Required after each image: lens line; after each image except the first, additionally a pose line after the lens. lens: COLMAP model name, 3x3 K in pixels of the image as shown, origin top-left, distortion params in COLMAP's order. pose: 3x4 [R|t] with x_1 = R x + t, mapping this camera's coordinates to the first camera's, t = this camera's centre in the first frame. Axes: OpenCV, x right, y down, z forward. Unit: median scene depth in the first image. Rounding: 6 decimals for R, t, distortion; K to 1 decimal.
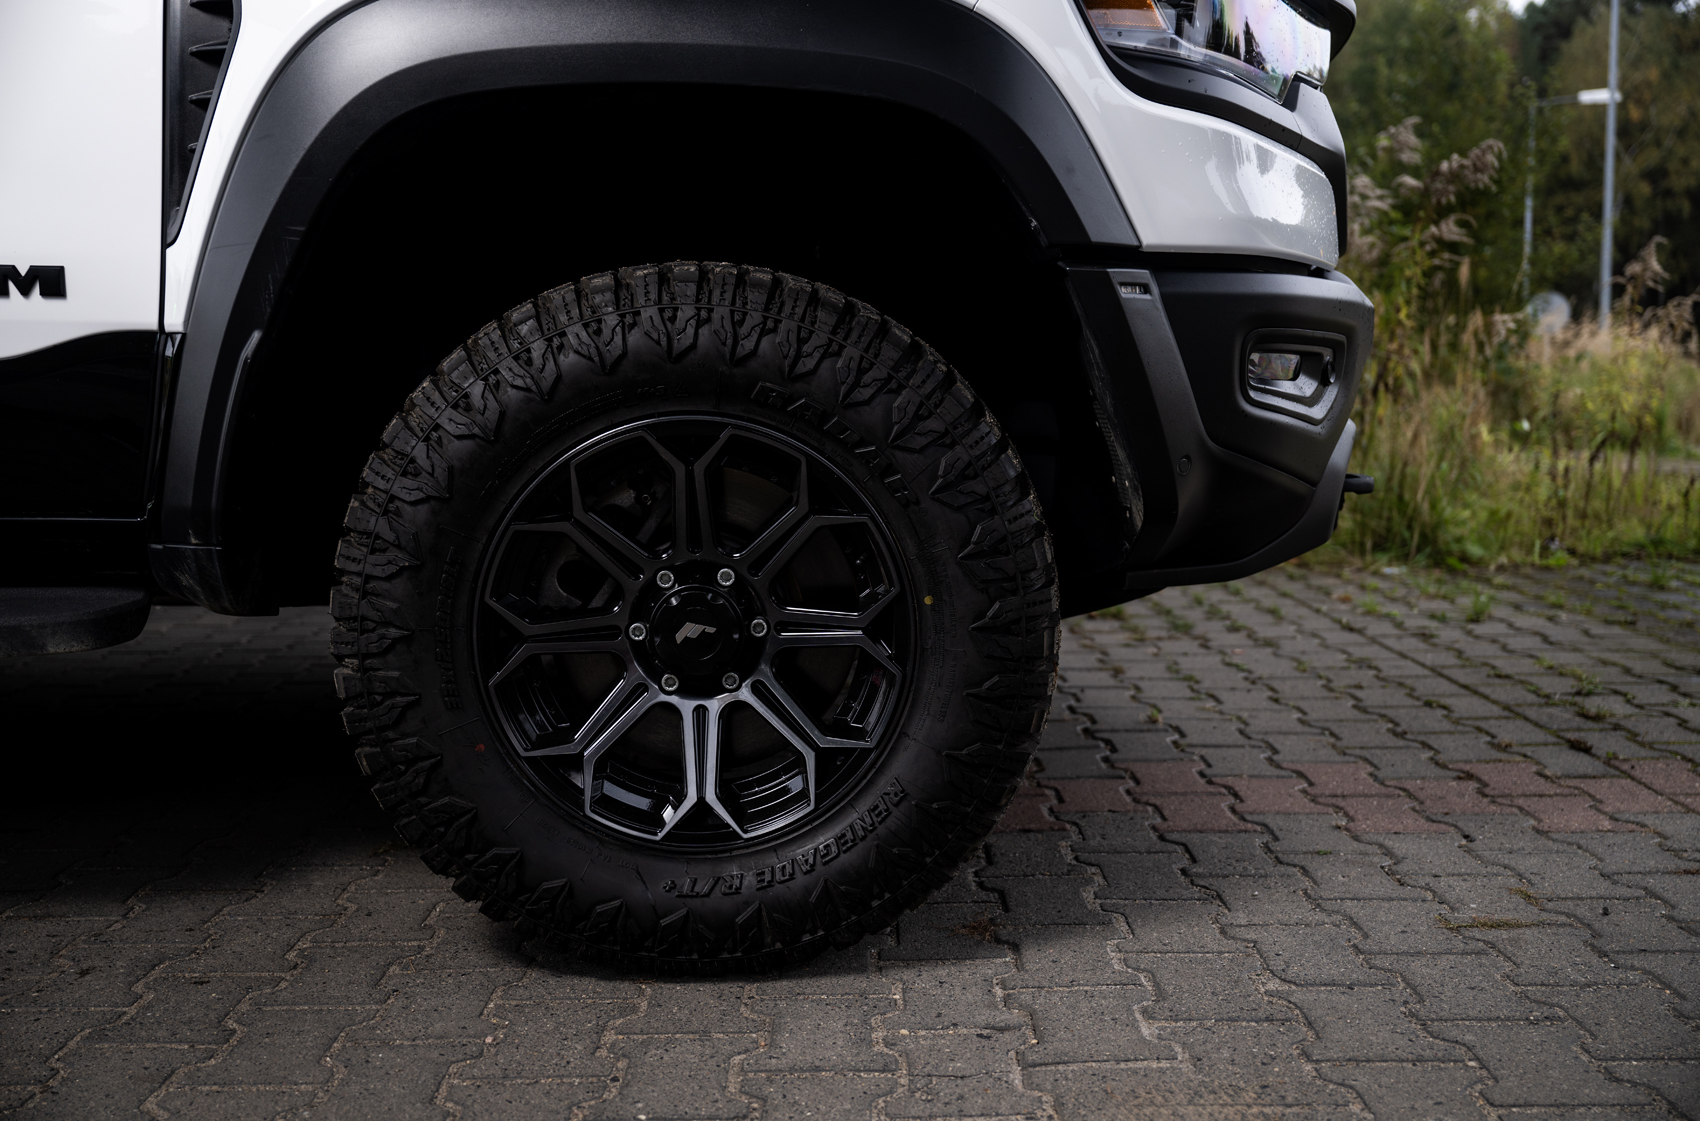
lens RADIAL K [[1897.5, 0, 850.0], [0, 1897.5, 560.5], [0, 0, 1]] dist [0.058074, 0.012729]
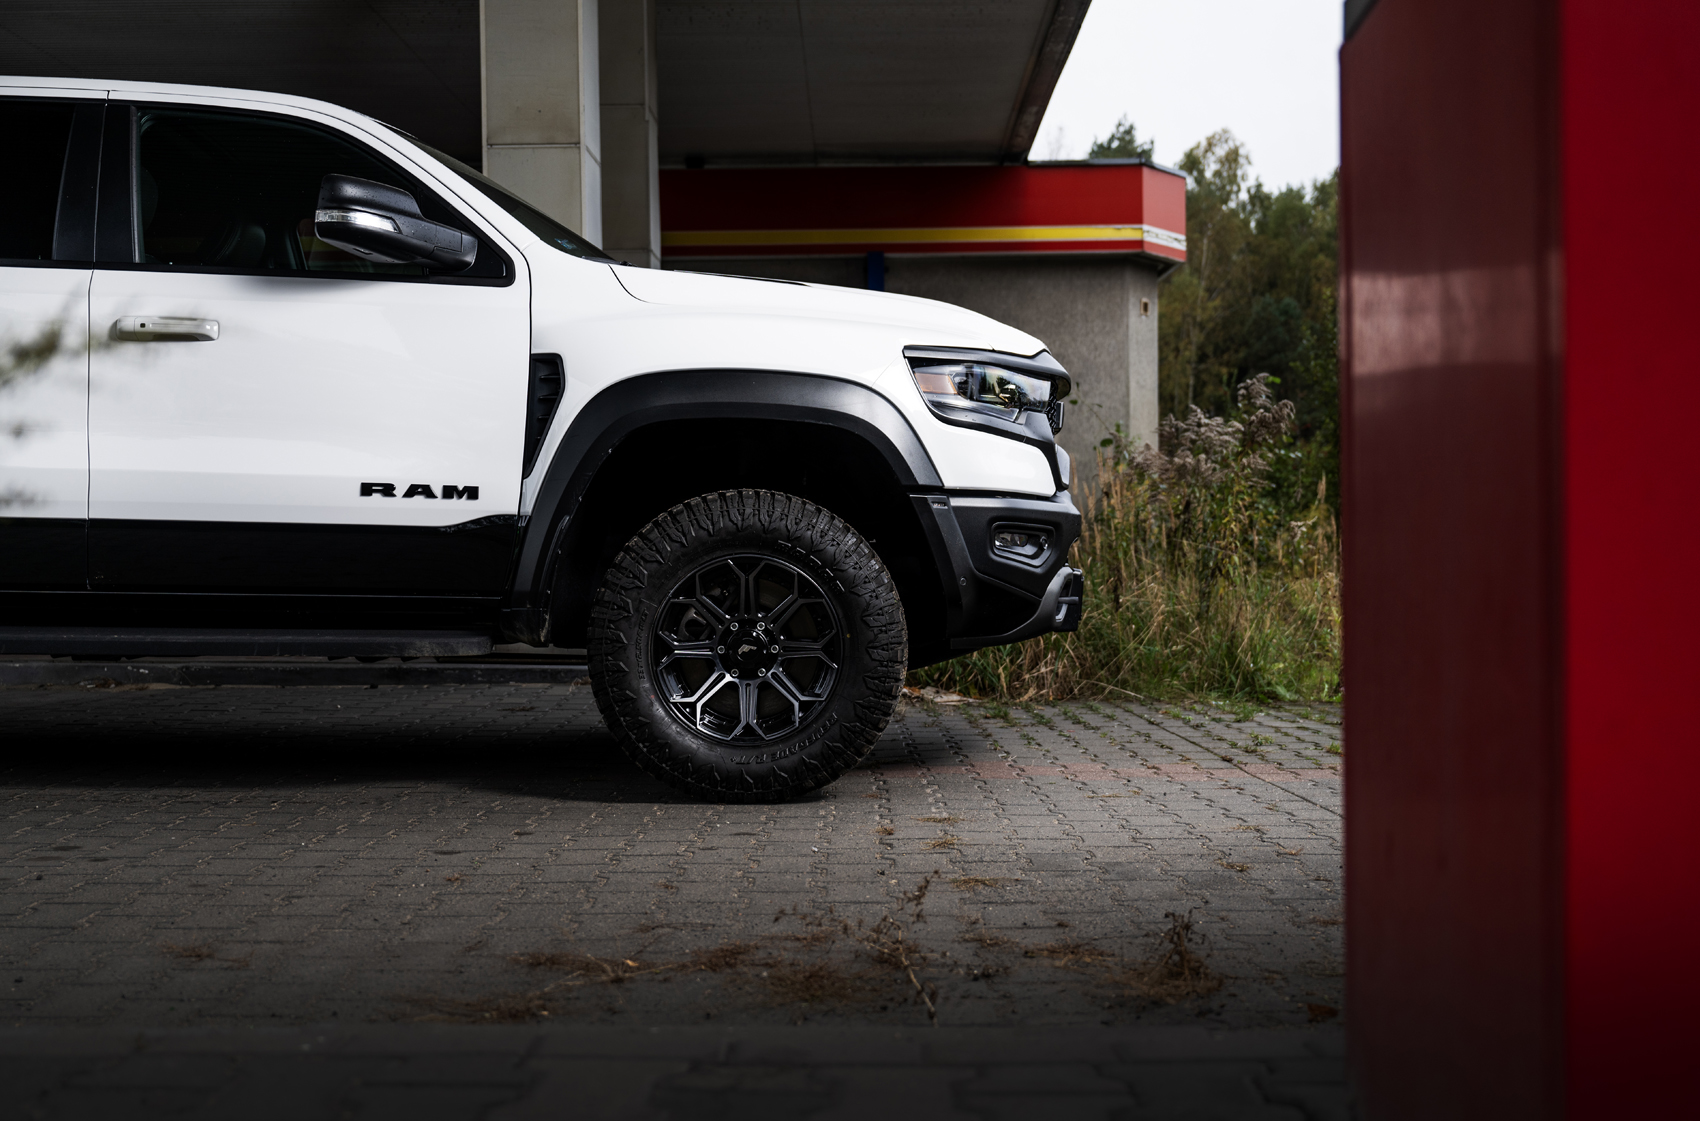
lens RADIAL K [[1741.1, 0, 850.0], [0, 1741.1, 560.5], [0, 0, 1]] dist [0.000996, -0.000142]
pose [[0.999798, 0.019809, 0.003501, 0.031980], [-0.019356, 0.994732, -0.100664, 0.137110], [-0.005477, 0.100576, 0.994914, -1.073249]]
